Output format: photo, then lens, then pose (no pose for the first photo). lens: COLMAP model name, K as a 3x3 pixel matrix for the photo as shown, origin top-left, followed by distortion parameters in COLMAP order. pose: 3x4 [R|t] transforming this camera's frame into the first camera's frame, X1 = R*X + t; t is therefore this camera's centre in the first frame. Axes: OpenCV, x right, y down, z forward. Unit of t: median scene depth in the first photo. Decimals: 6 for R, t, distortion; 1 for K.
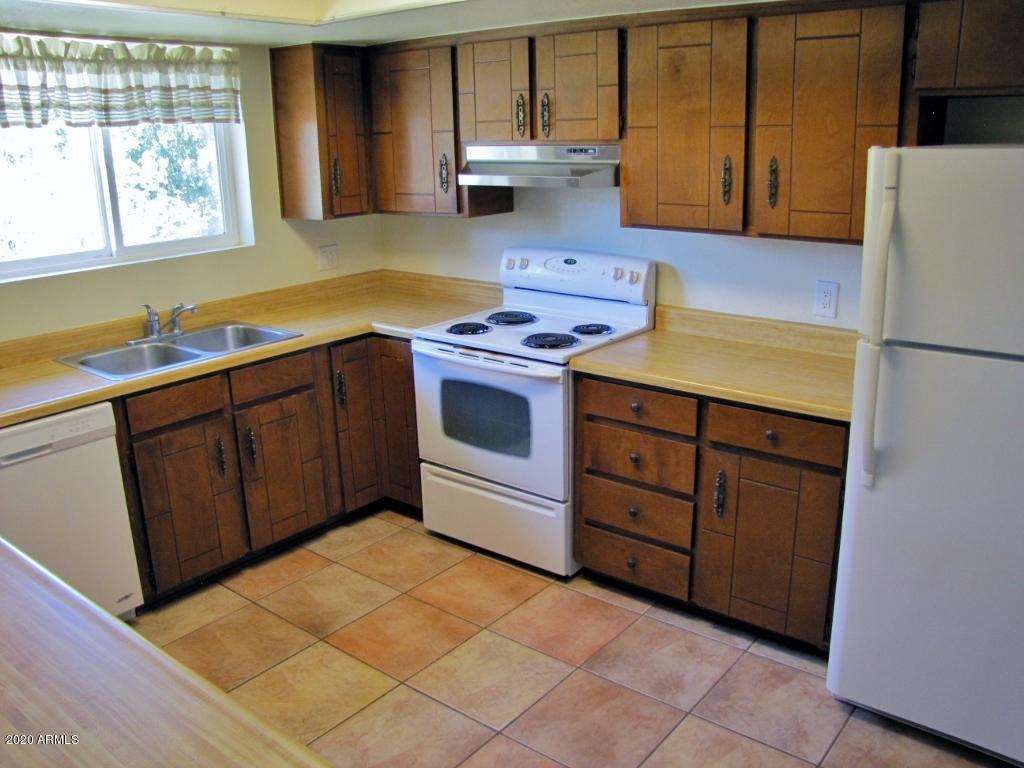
lens RADIAL K [[875.0, 0, 512.0], [0, 875.0, 384.0], [0, 0, 1]] dist [-0.155102, -0.000971]
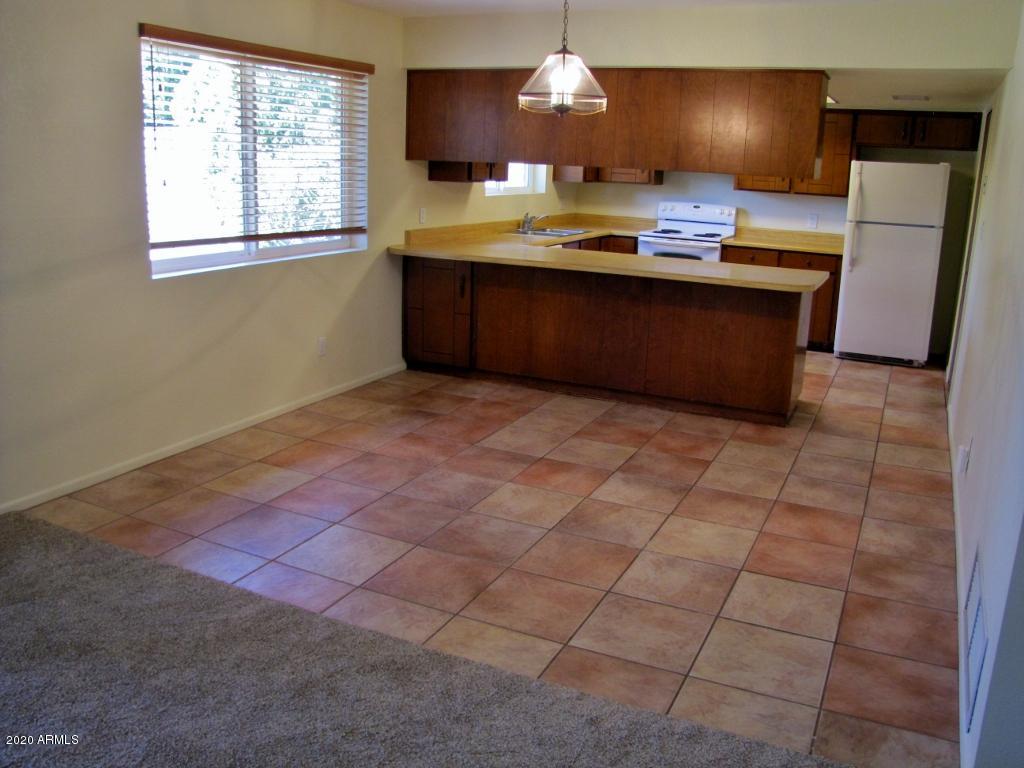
lens RADIAL K [[875.0, 0, 512.0], [0, 875.0, 384.0], [0, 0, 1]] dist [-0.155102, -0.000971]
pose [[0.972448, -0.000150, 0.233120, -1.005030], [0.007399, 0.999516, -0.030220, 0.416997], [-0.233003, 0.031112, 0.971978, -1.141490]]
